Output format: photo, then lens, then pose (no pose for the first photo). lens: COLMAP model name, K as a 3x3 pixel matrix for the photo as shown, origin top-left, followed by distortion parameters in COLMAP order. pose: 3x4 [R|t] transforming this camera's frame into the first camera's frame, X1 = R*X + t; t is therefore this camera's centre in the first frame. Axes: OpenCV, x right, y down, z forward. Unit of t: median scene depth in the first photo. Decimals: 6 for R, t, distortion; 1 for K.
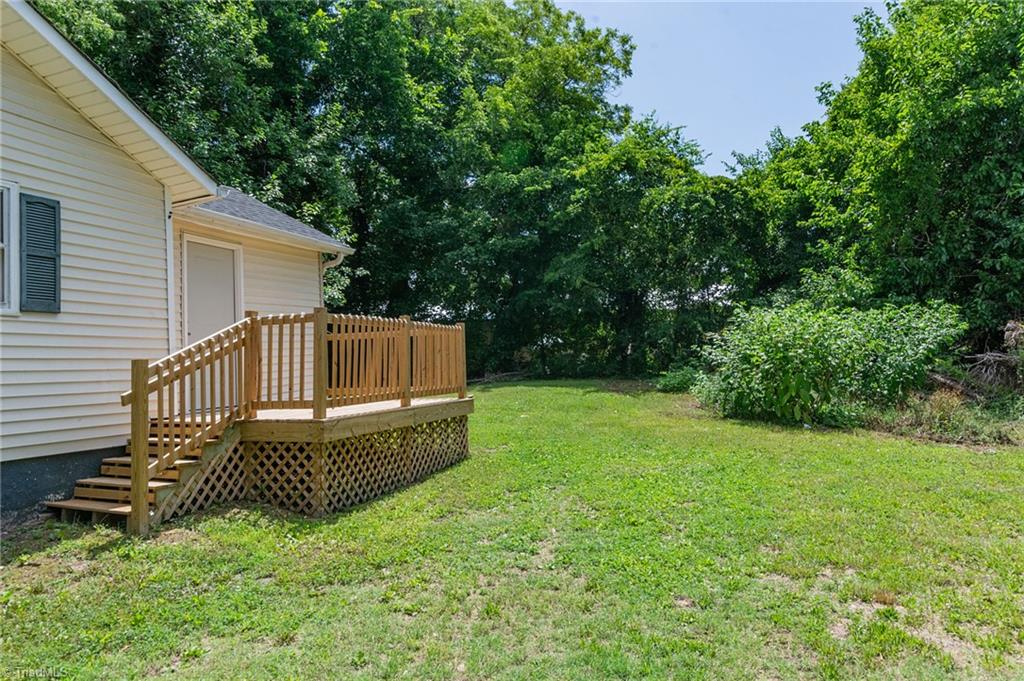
lens RADIAL K [[735.3, 0, 512.0], [0, 735.3, 340.5], [0, 0, 1]] dist [0.097277, 0.000648]
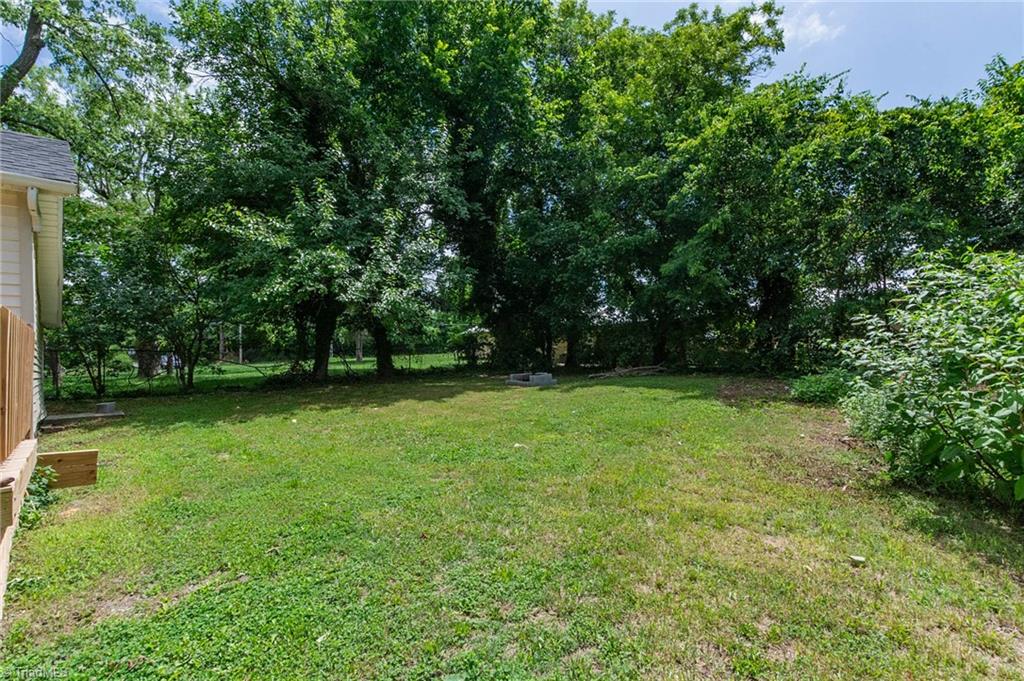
lens RADIAL K [[431.3, 0, 511.1], [0, 431.3, 352.0], [0, 0, 1]] dist [-0.000819, 0.000025]
pose [[0.892557, 0.011037, -0.450800, 0.133078], [0.002524, 0.999563, 0.029468, 0.004313], [0.450928, -0.027440, 0.892139, 0.447543]]
